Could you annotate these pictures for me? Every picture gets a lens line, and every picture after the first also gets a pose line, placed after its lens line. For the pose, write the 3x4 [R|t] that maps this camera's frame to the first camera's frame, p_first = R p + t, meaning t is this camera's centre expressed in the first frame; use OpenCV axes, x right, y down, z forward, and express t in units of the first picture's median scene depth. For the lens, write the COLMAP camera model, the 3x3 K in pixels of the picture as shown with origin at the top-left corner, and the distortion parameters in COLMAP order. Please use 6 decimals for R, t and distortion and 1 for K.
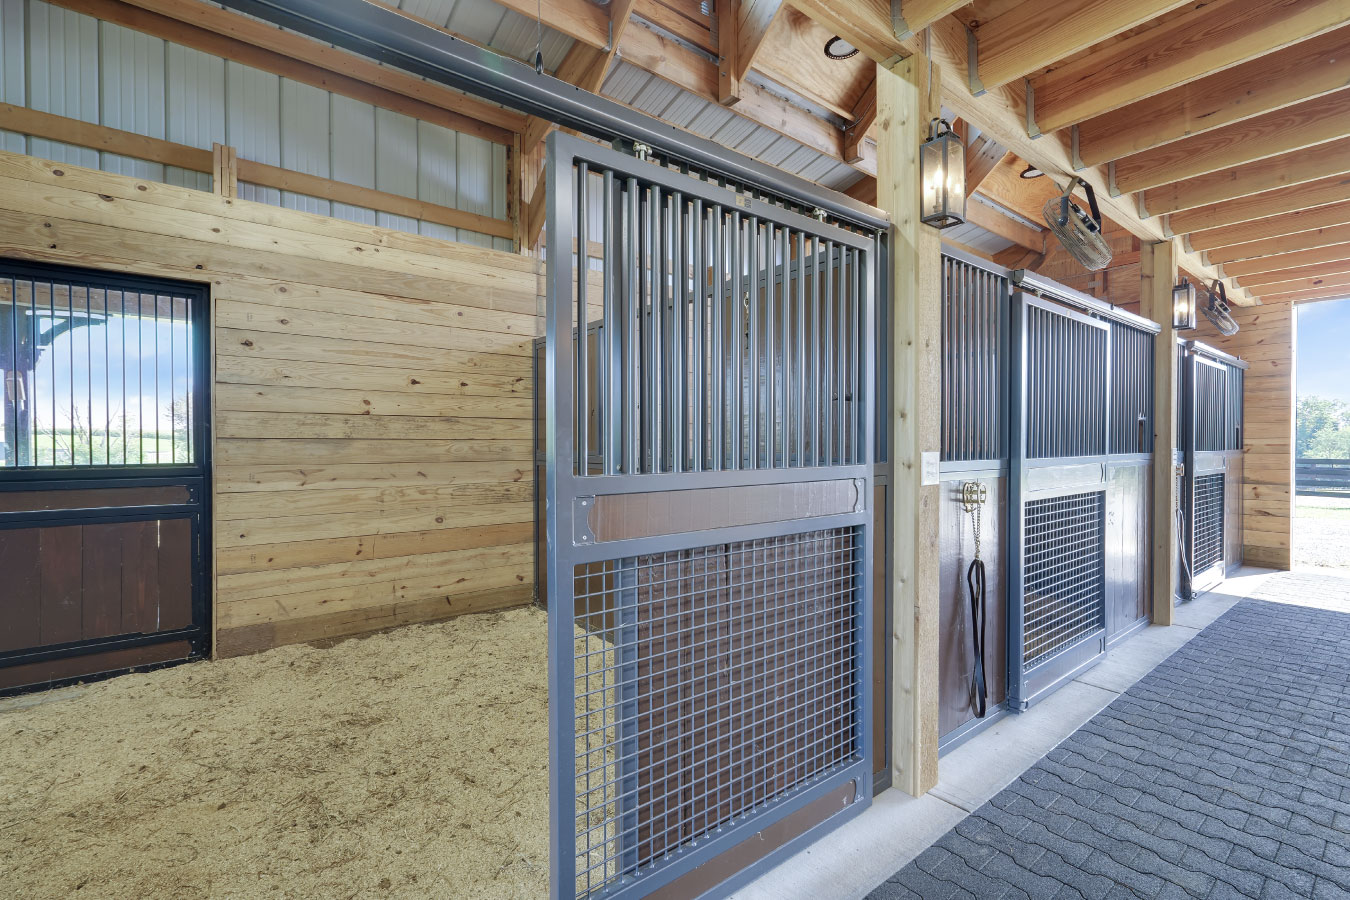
lens RADIAL K [[784.8, 0, 681.4], [0, 784.8, 450.4], [0, 0, 1]] dist [0.001465, 0.000012]
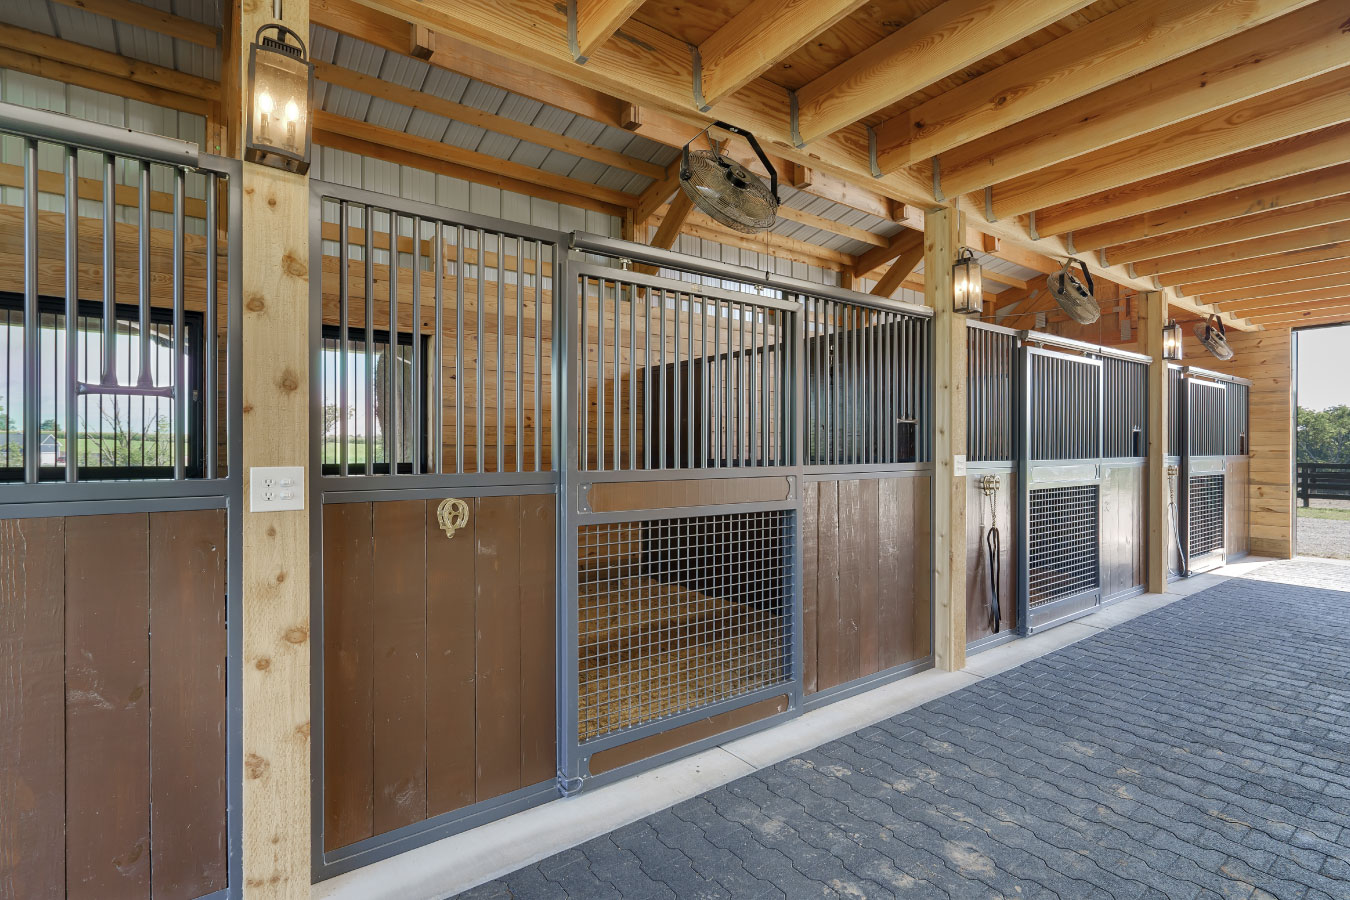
lens RADIAL K [[646.3, 0, 672.1], [0, 646.3, 447.0], [0, 0, 1]] dist [0.000689, 0.000359]
pose [[0.992659, 0.001288, -0.120943, -0.055231], [-0.002647, 0.999935, -0.011081, 0.000845], [0.120921, 0.011320, 0.992598, -0.198695]]
